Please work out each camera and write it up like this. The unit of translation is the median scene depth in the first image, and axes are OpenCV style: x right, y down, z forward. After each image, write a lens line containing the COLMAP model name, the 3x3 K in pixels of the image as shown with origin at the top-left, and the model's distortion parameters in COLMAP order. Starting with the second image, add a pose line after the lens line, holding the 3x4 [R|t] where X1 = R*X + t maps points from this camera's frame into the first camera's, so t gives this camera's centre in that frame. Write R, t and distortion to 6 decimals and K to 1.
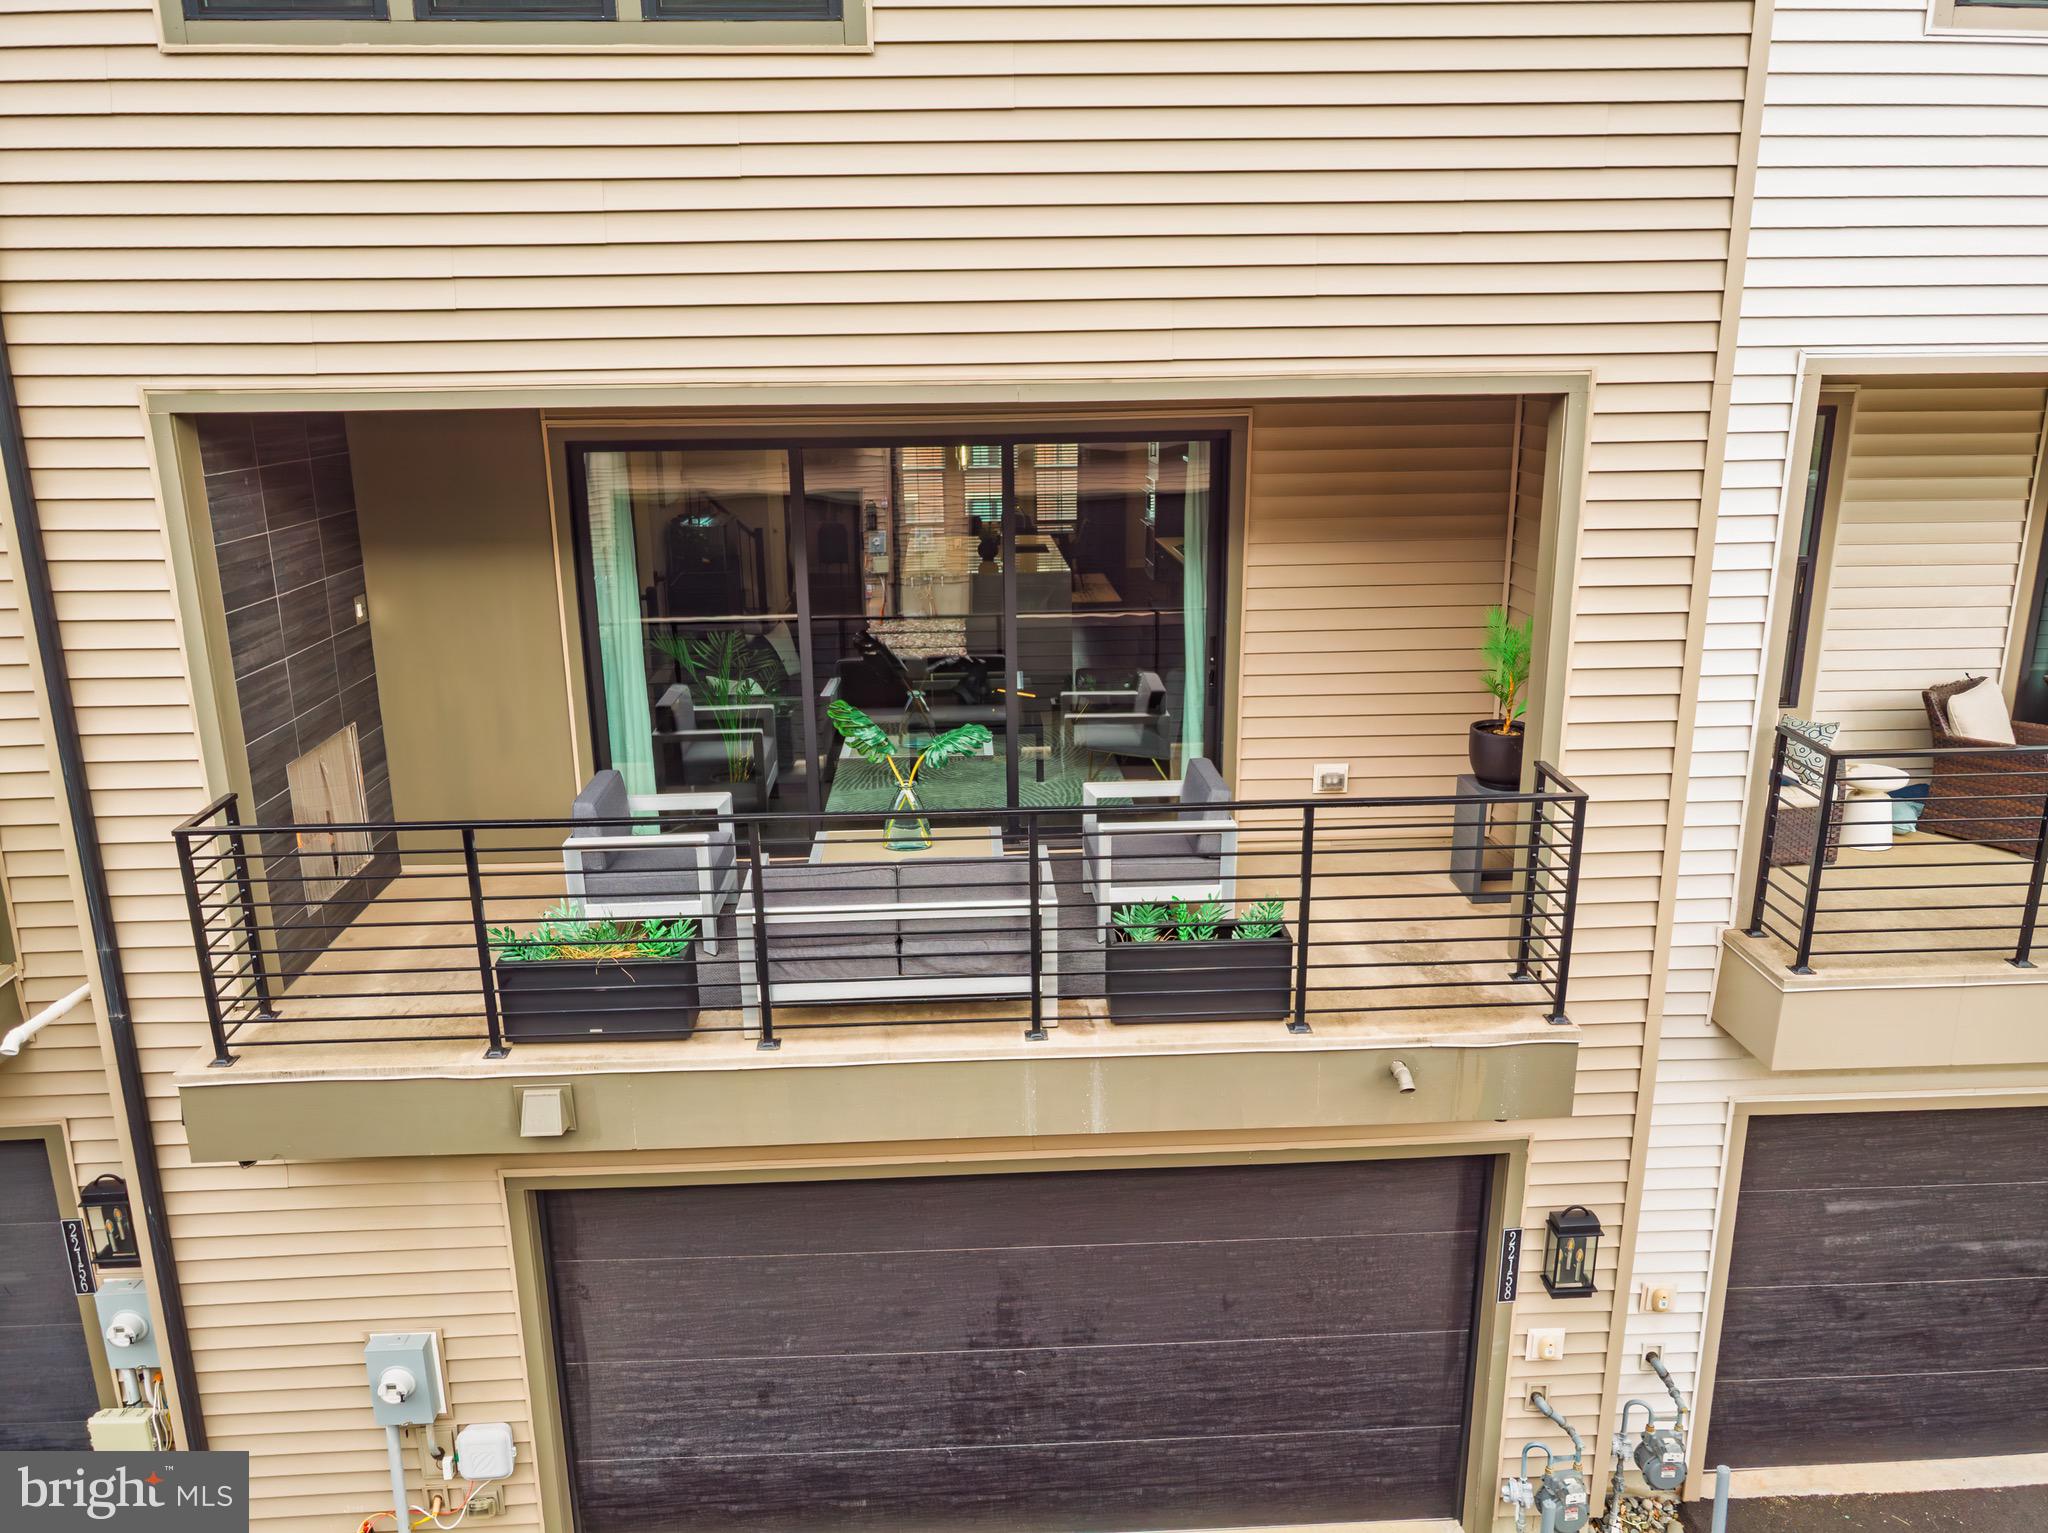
lens RADIAL K [[1502.2, 0, 1024.0], [0, 1502.2, 766.5], [0, 0, 1]] dist [0.006109, 0.003893]
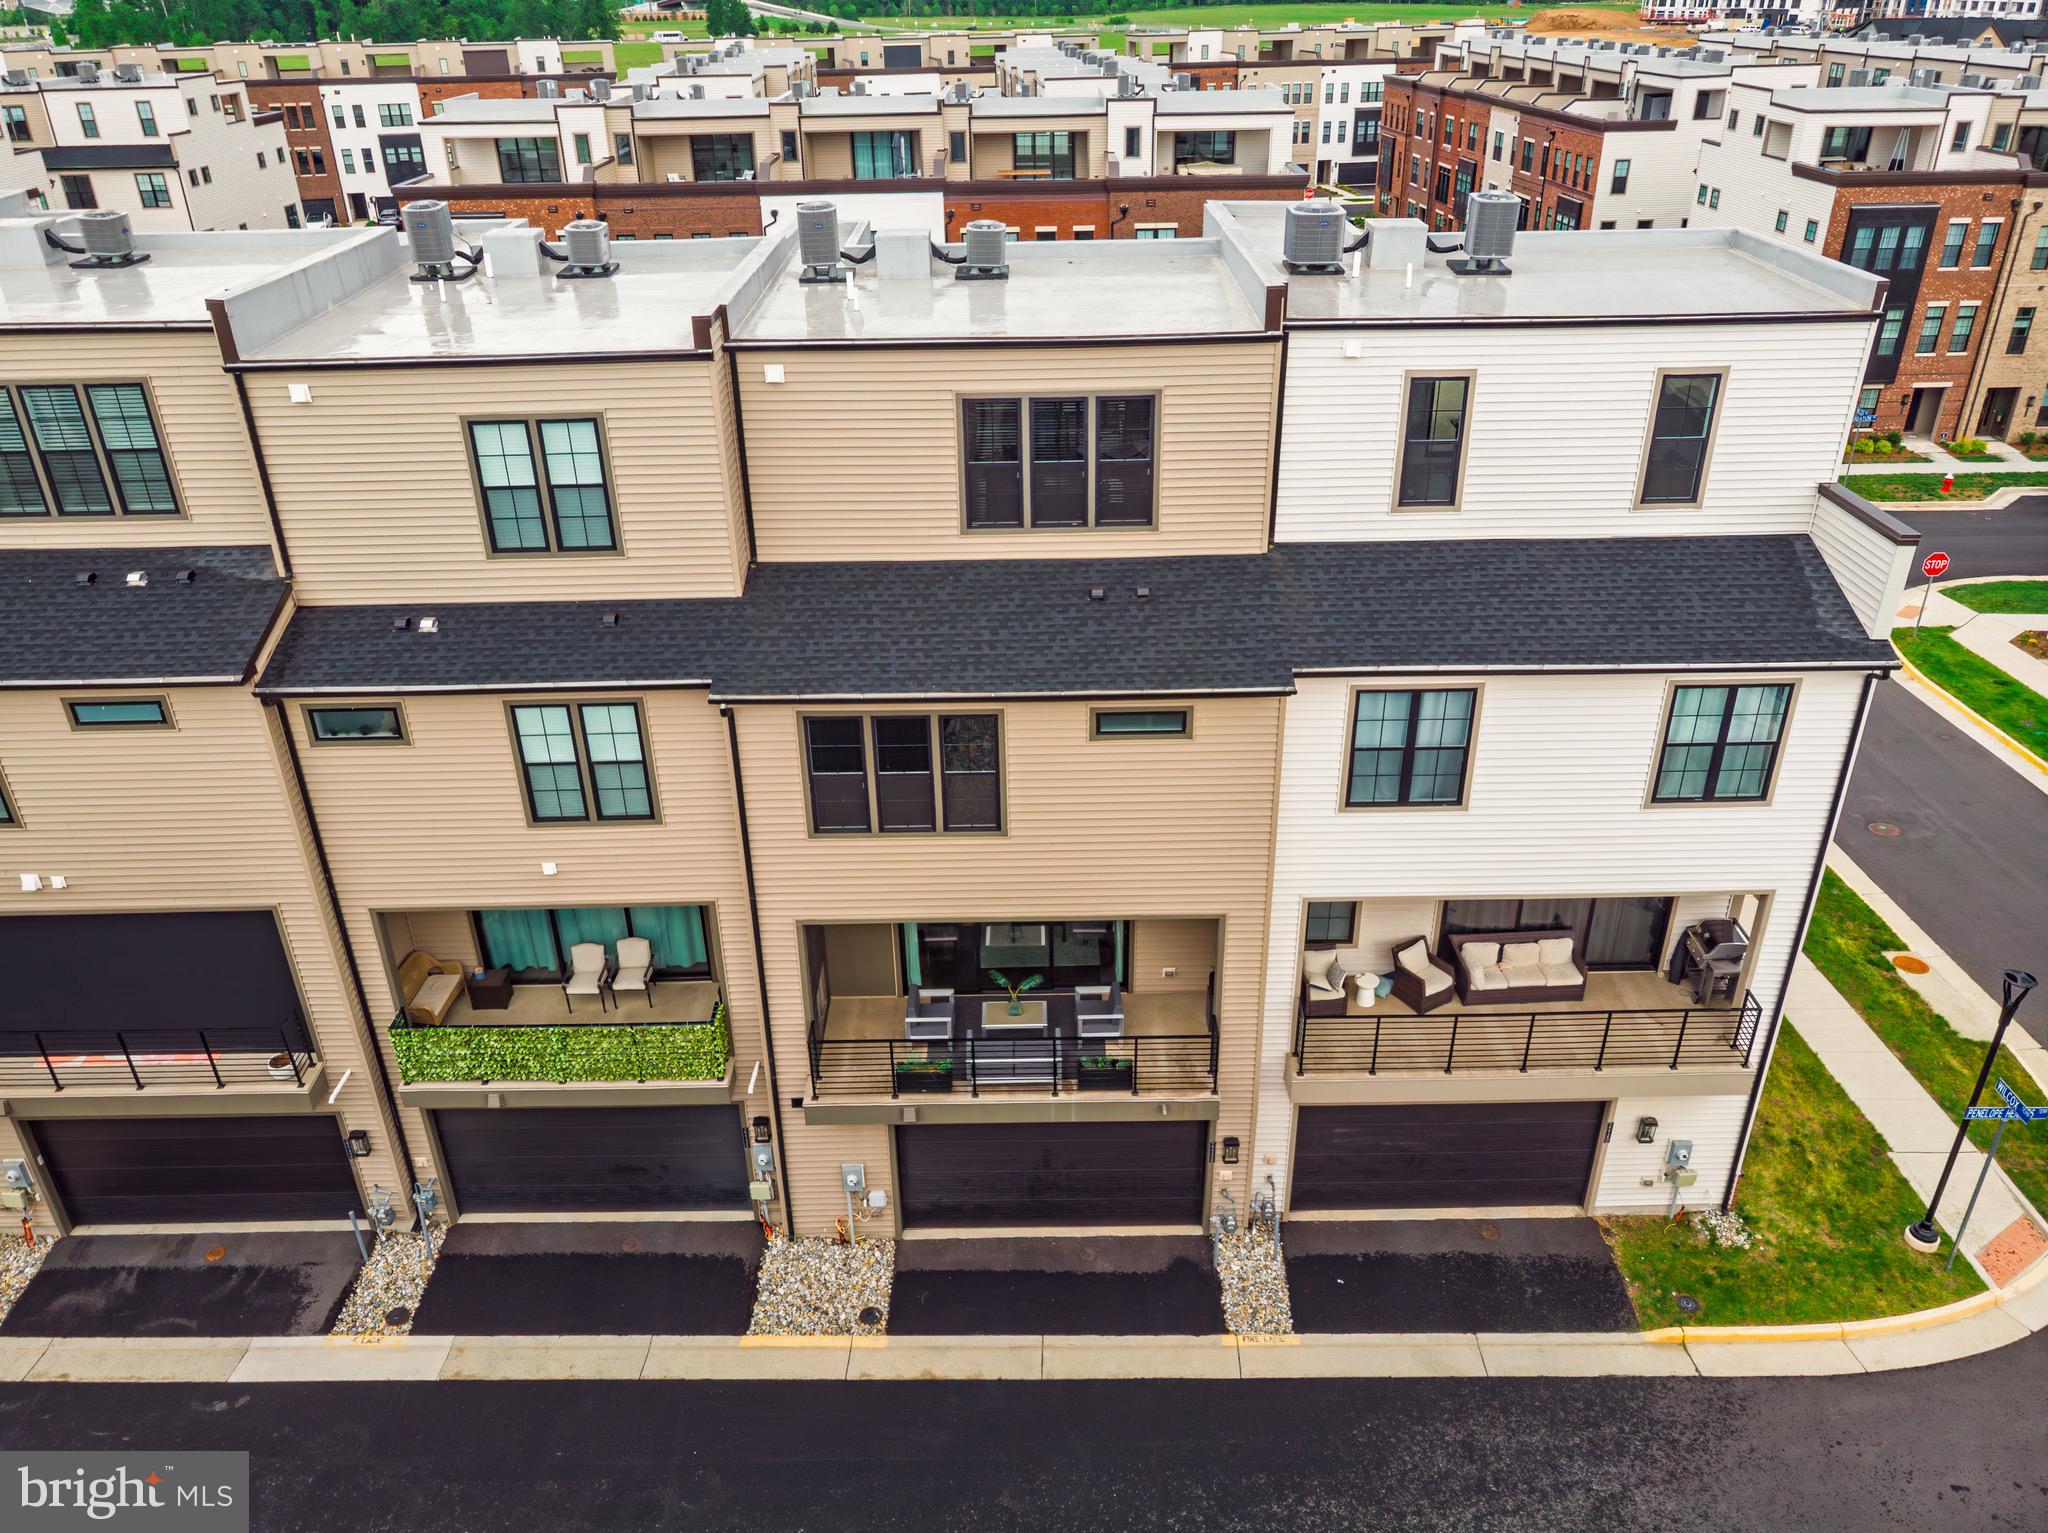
lens RADIAL K [[1502.2, 0, 1024.0], [0, 1502.2, 766.5], [0, 0, 1]] dist [0.006109, 0.003893]
pose [[0.998951, 0.017329, -0.042398, 0.057964], [-0.007632, 0.975700, 0.218976, -1.074389], [0.045162, -0.218423, 0.974809, -1.778266]]
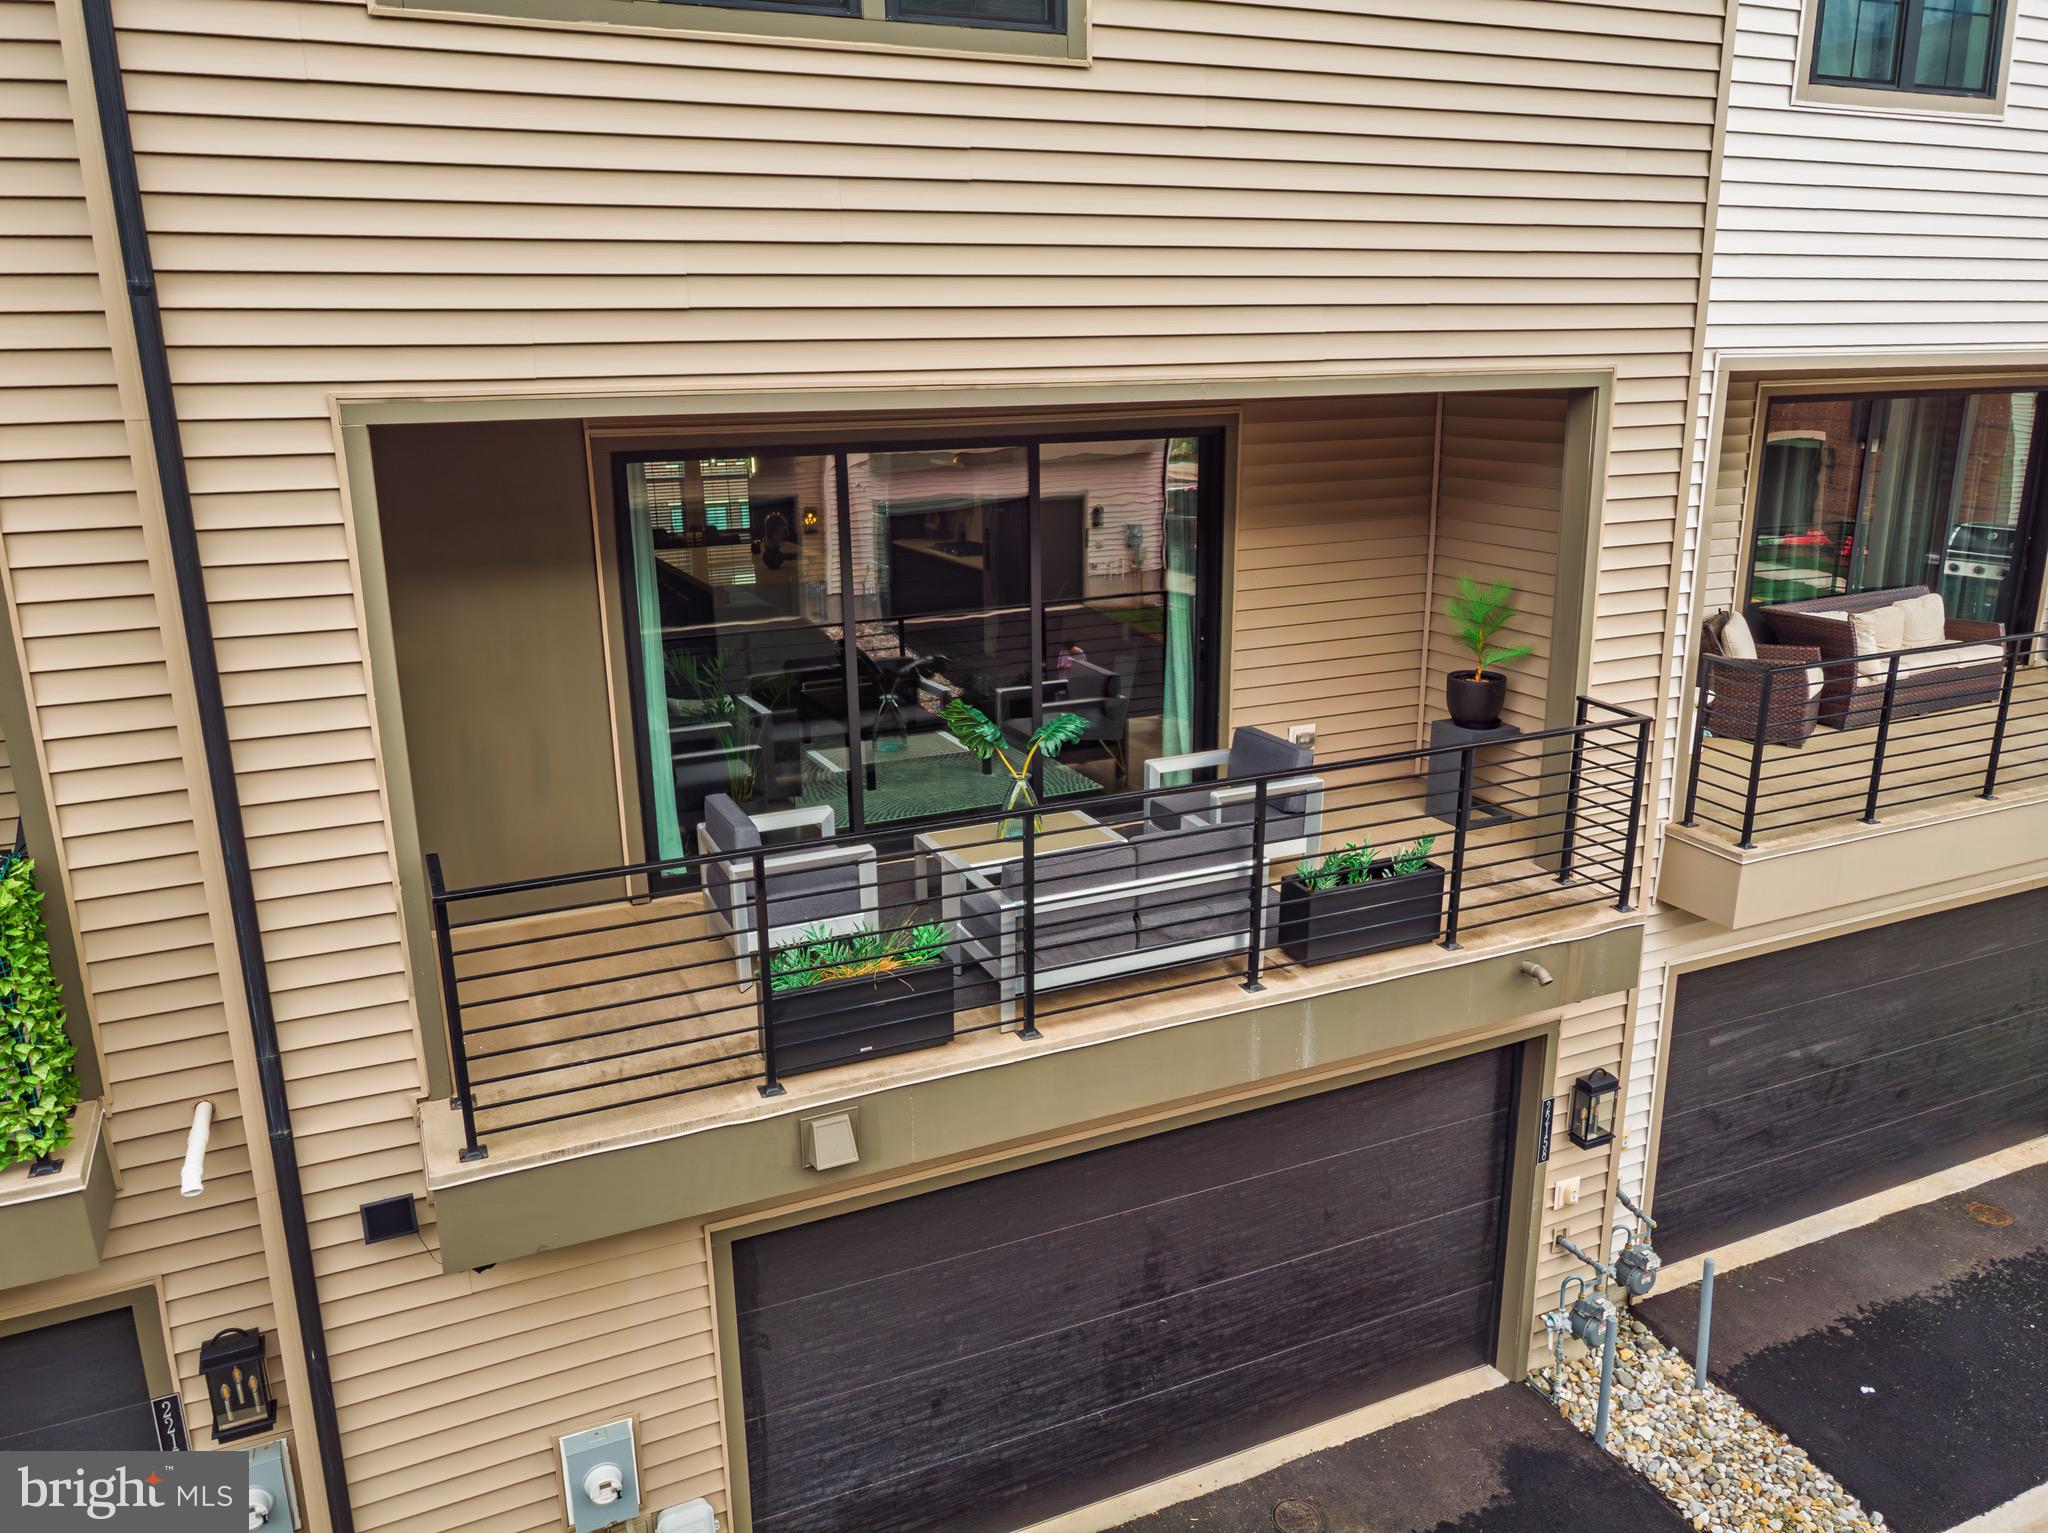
lens RADIAL K [[1502.2, 0, 1024.0], [0, 1502.2, 766.5], [0, 0, 1]] dist [0.006109, 0.003893]
pose [[0.928154, -0.100626, 0.358337, -0.442099], [0.103072, 0.994598, 0.012322, -0.007160], [-0.357641, 0.025498, 0.933511, 0.042046]]
